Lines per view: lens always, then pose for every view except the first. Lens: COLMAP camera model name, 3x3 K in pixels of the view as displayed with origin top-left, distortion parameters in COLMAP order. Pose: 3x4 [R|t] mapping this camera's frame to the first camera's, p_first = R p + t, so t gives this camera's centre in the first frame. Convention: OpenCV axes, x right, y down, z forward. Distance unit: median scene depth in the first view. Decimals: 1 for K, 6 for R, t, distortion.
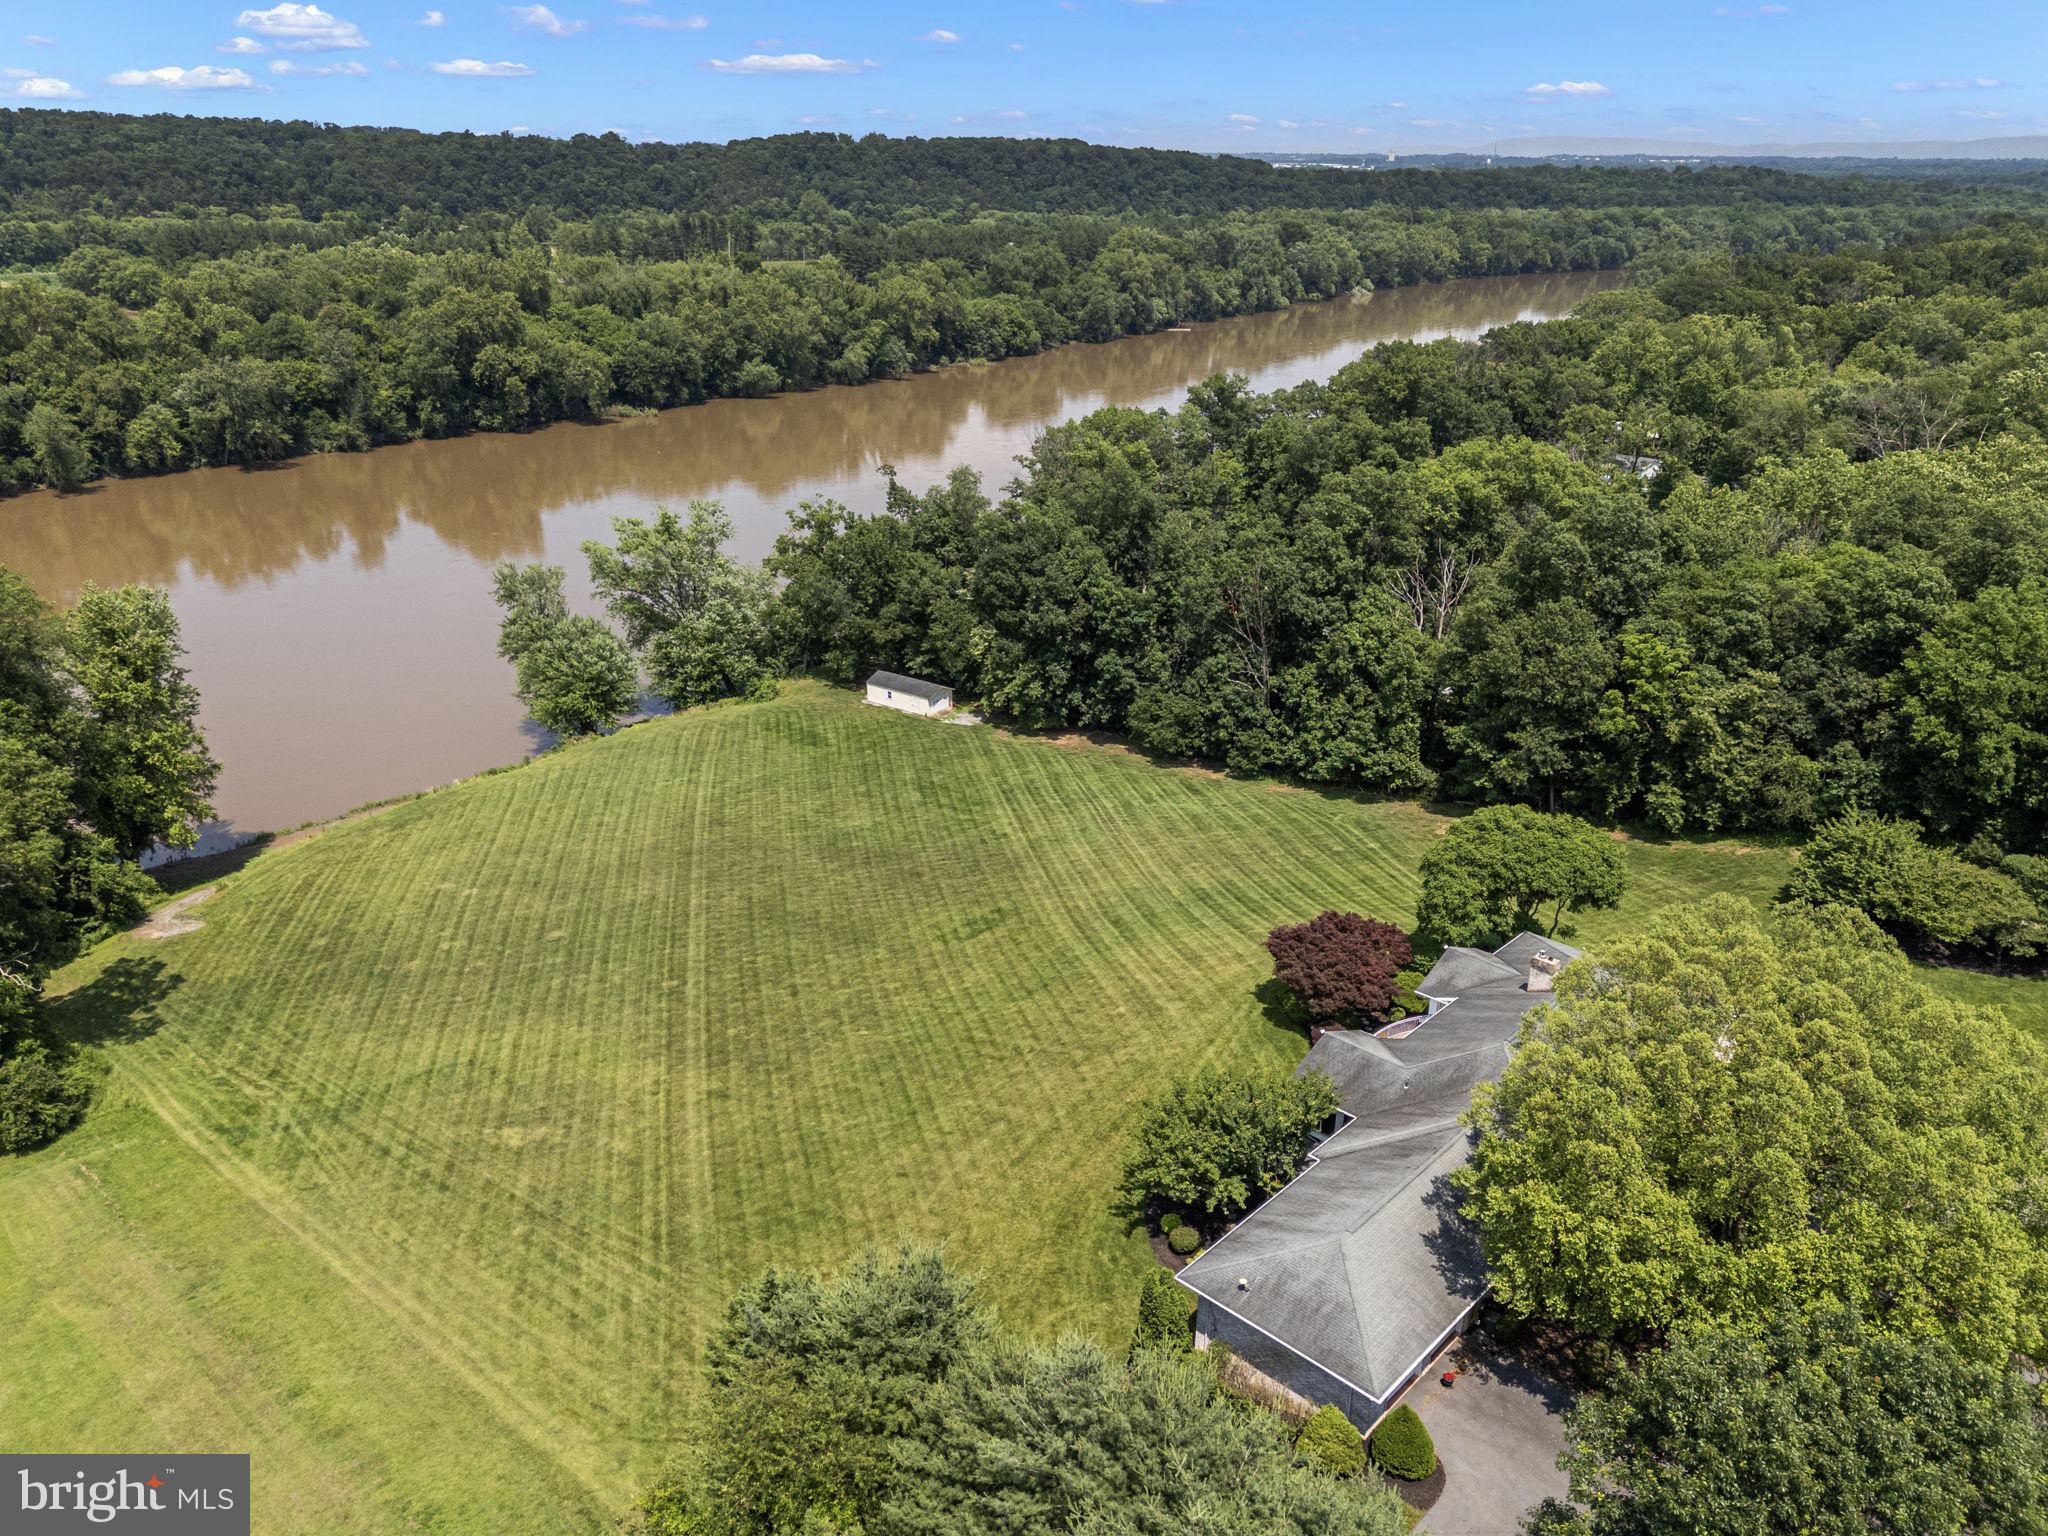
lens RADIAL K [[1495.3, 0, 1015.1], [0, 1495.3, 765.5], [0, 0, 1]] dist [0.086206, -0.087401]
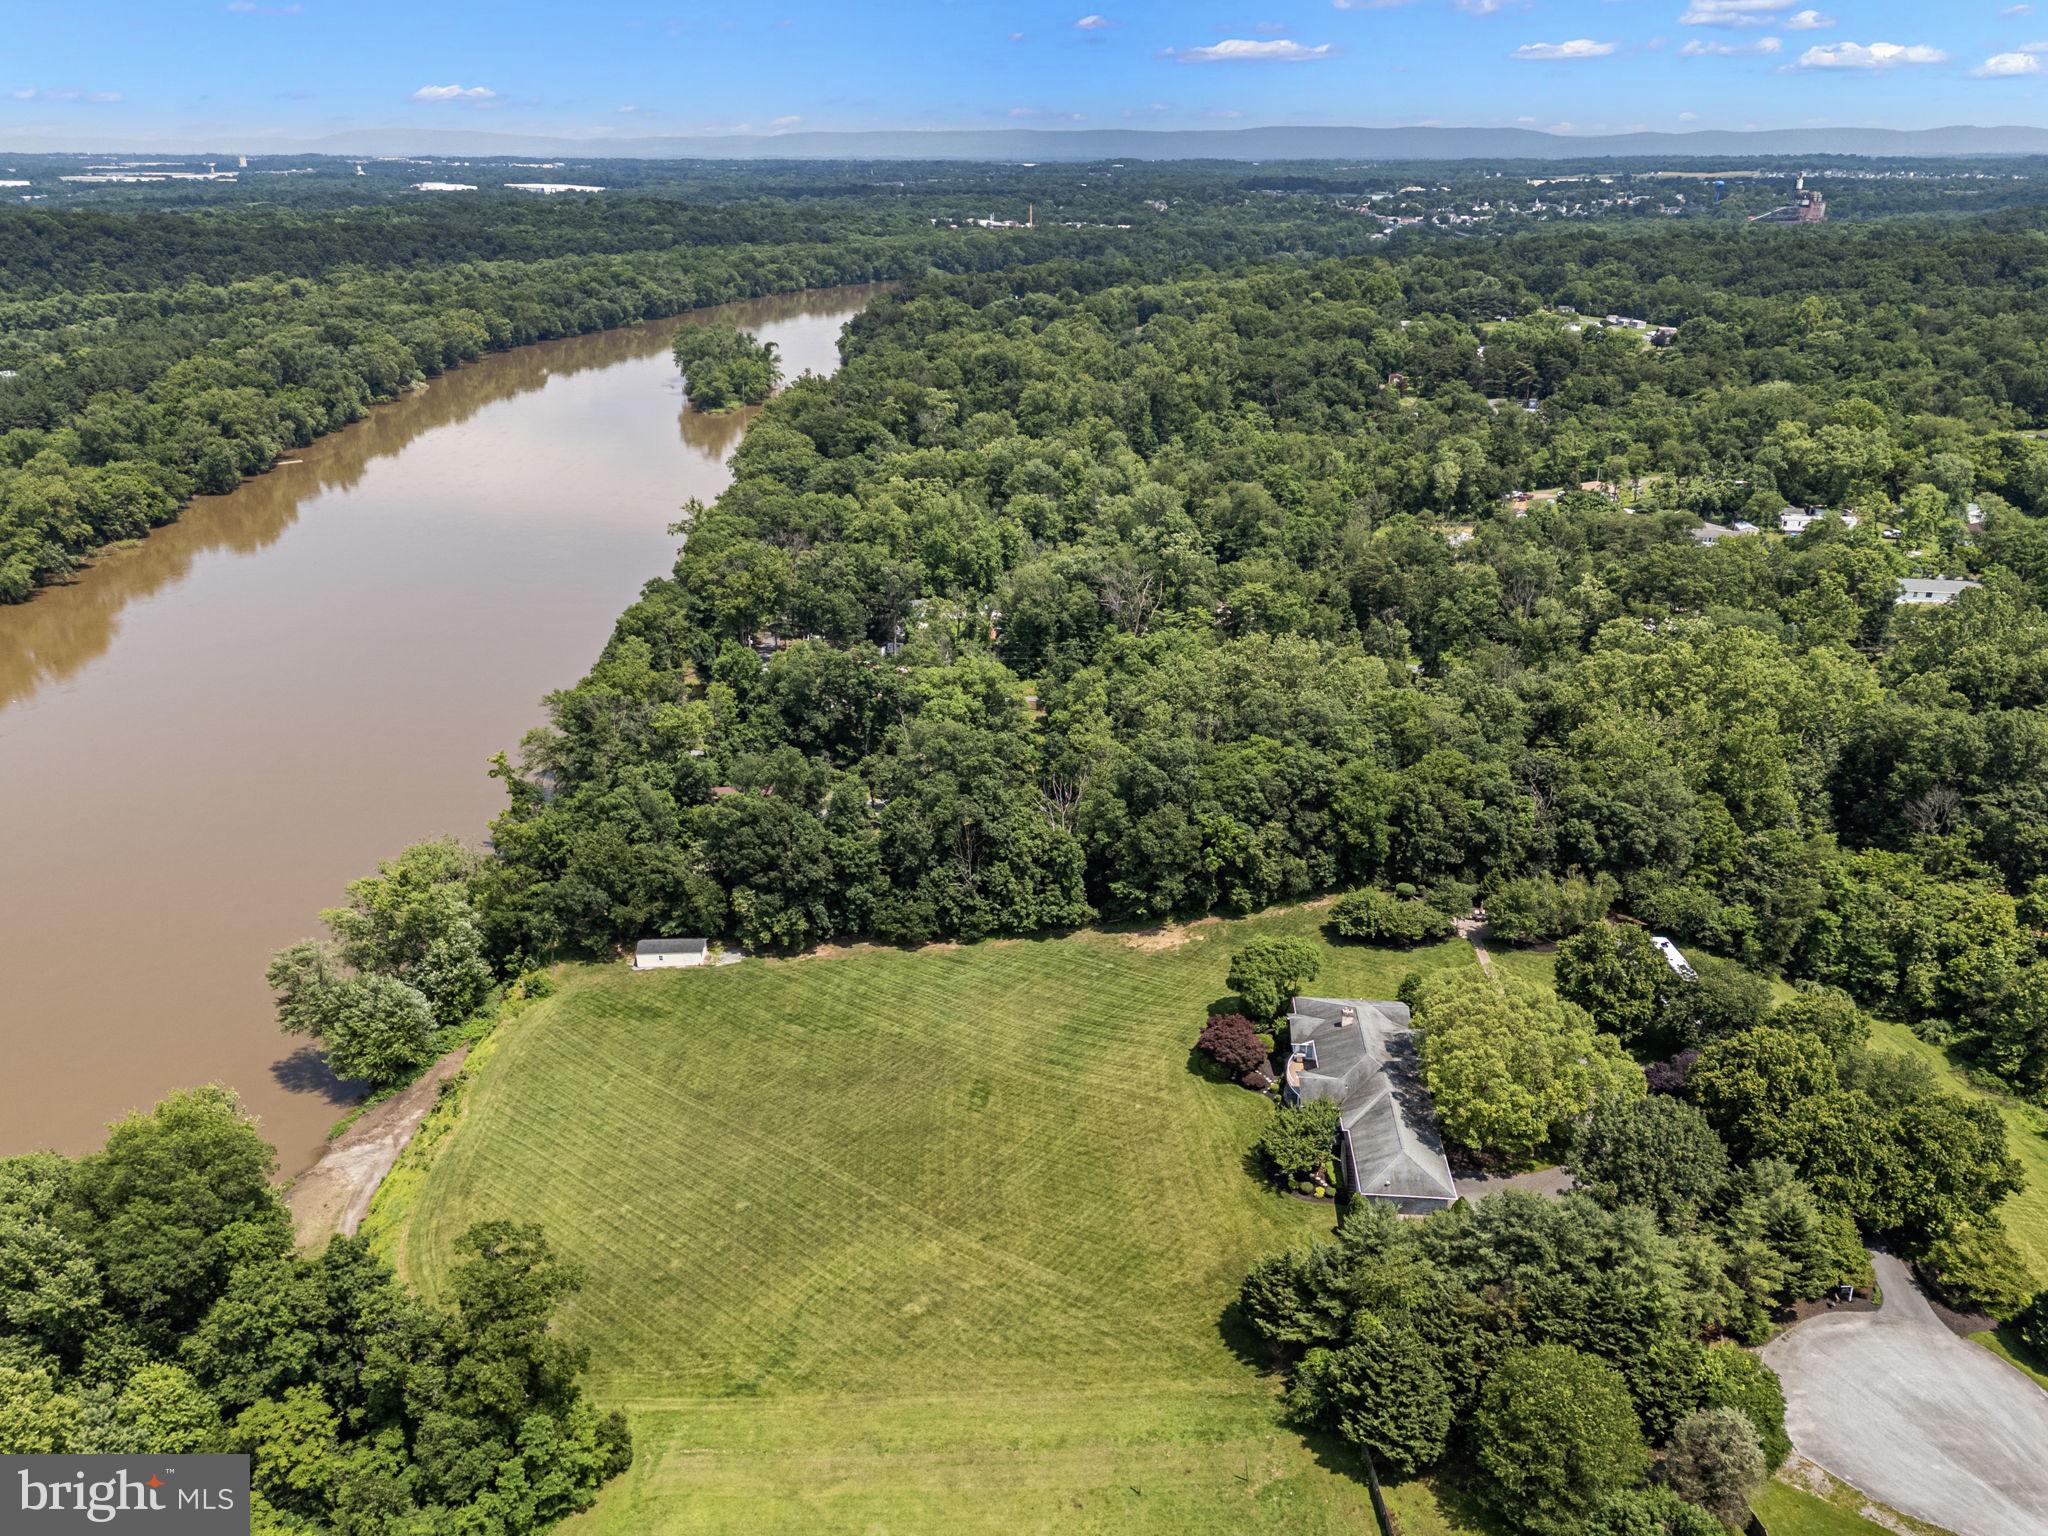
lens RADIAL K [[1495.3, 0, 1015.1], [0, 1495.3, 765.5], [0, 0, 1]] dist [0.086206, -0.087401]
pose [[0.791930, -0.245727, 0.558986, -0.498719], [0.250641, 0.965591, 0.069378, -0.208846], [-0.556800, 0.085163, 0.826270, -0.252679]]
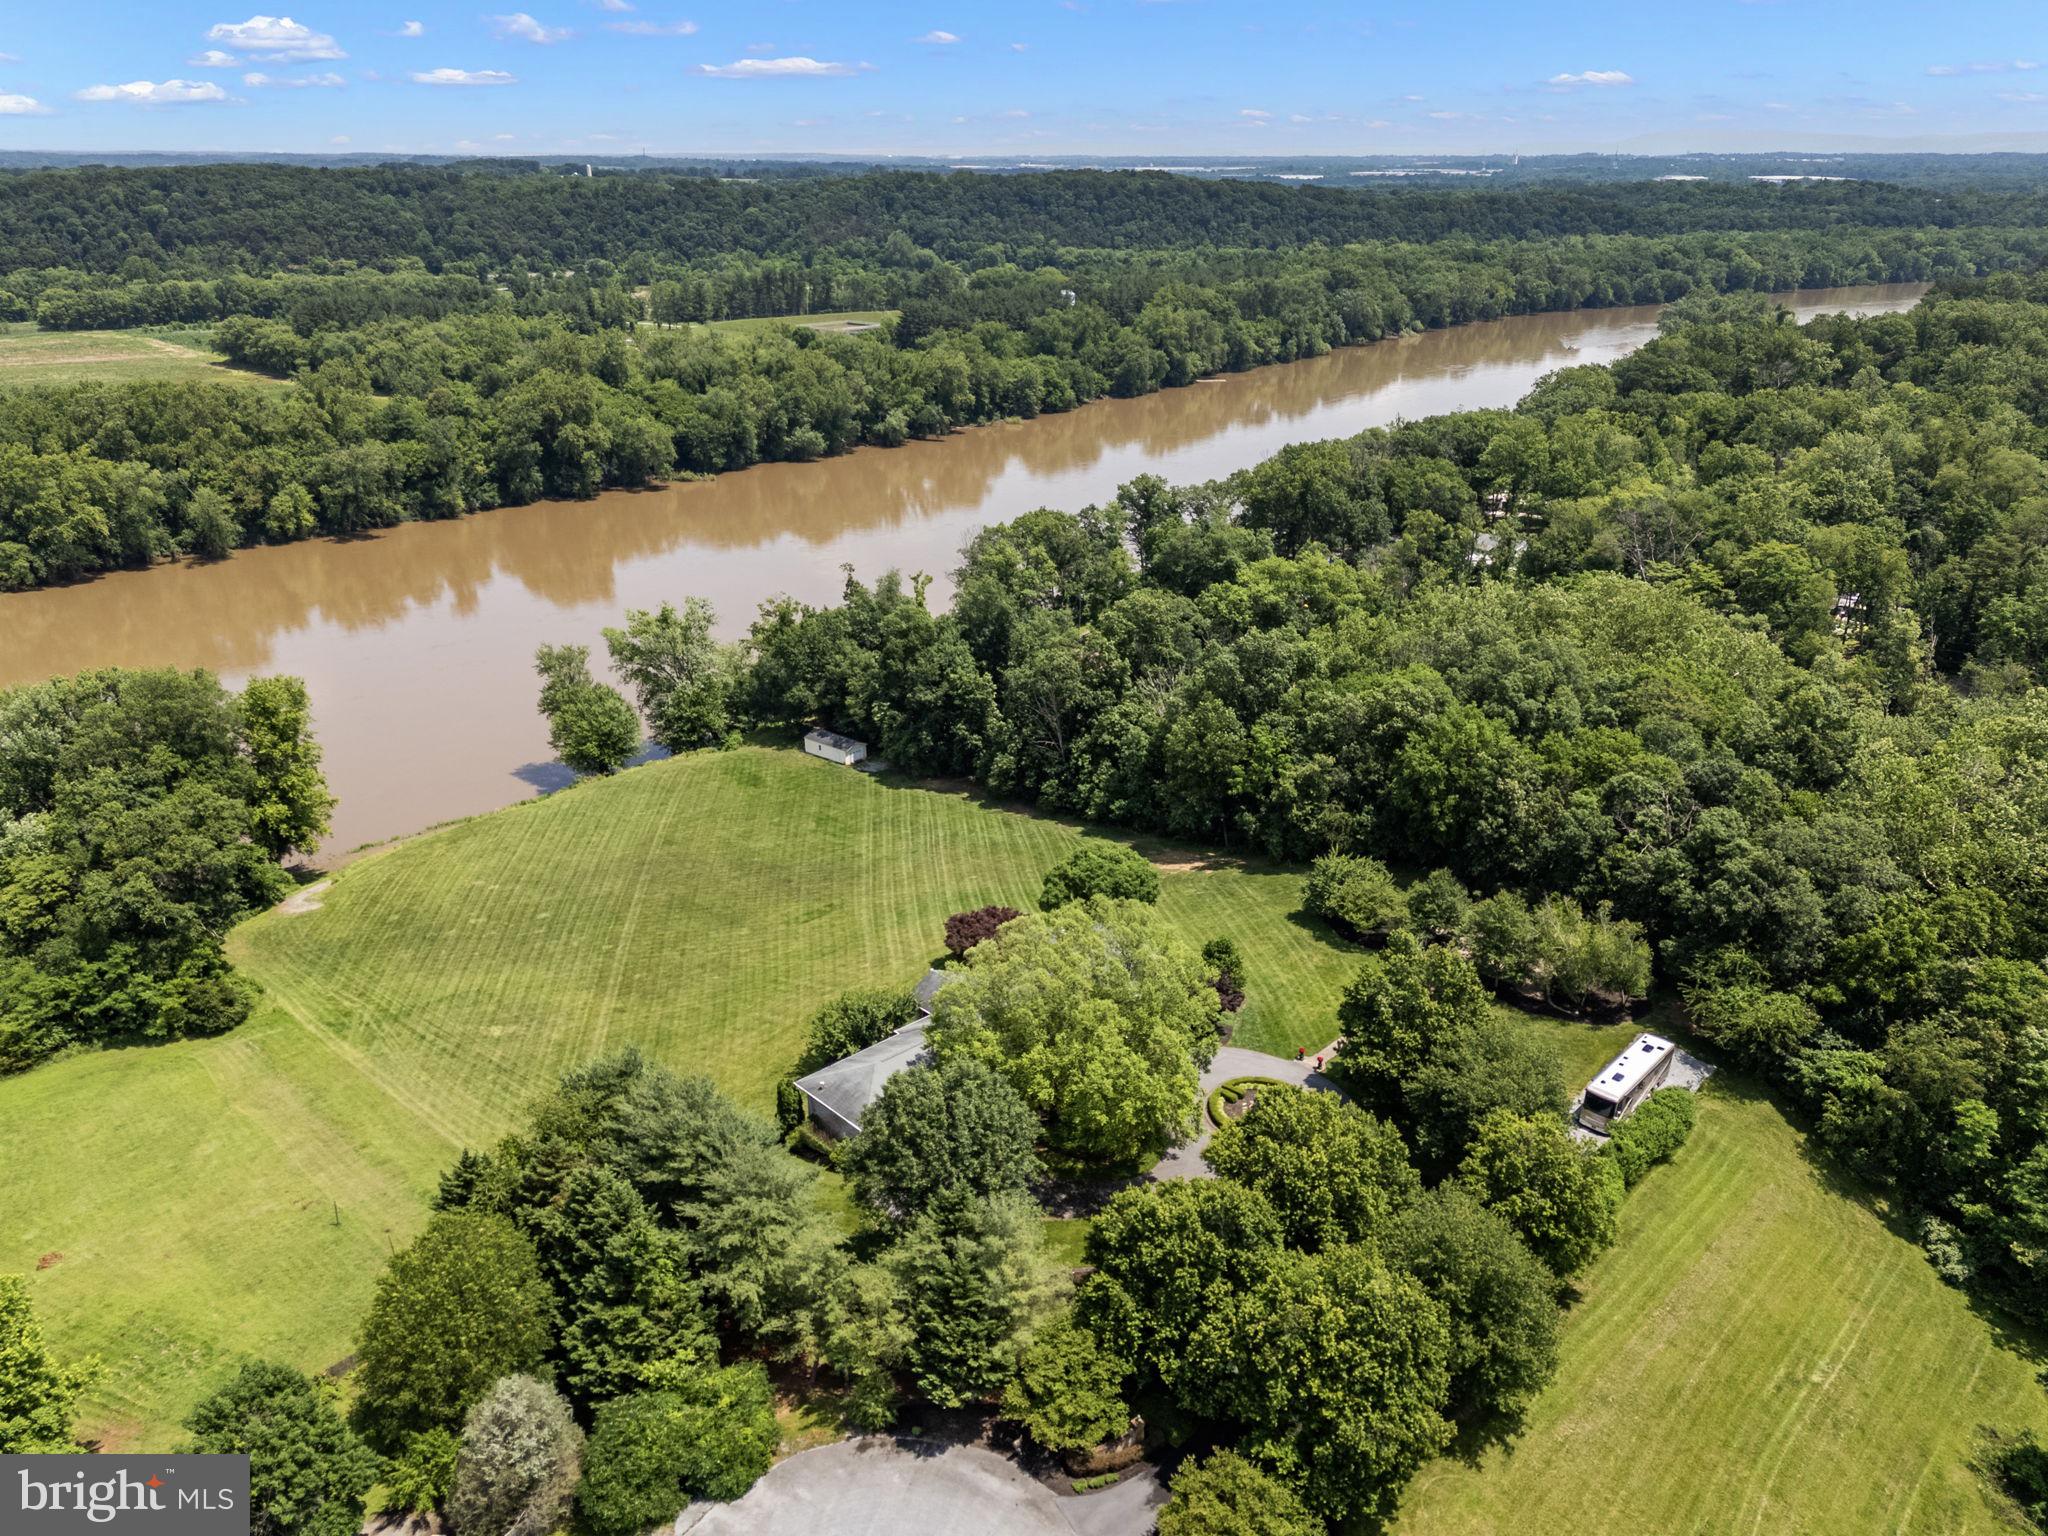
lens RADIAL K [[1495.3, 0, 1015.1], [0, 1495.3, 765.5], [0, 0, 1]] dist [0.086206, -0.087401]
pose [[0.997820, 0.013602, -0.064581, 0.169508], [-0.014137, 0.999869, -0.007844, -0.022086], [0.064466, 0.008740, 0.997882, -0.313775]]
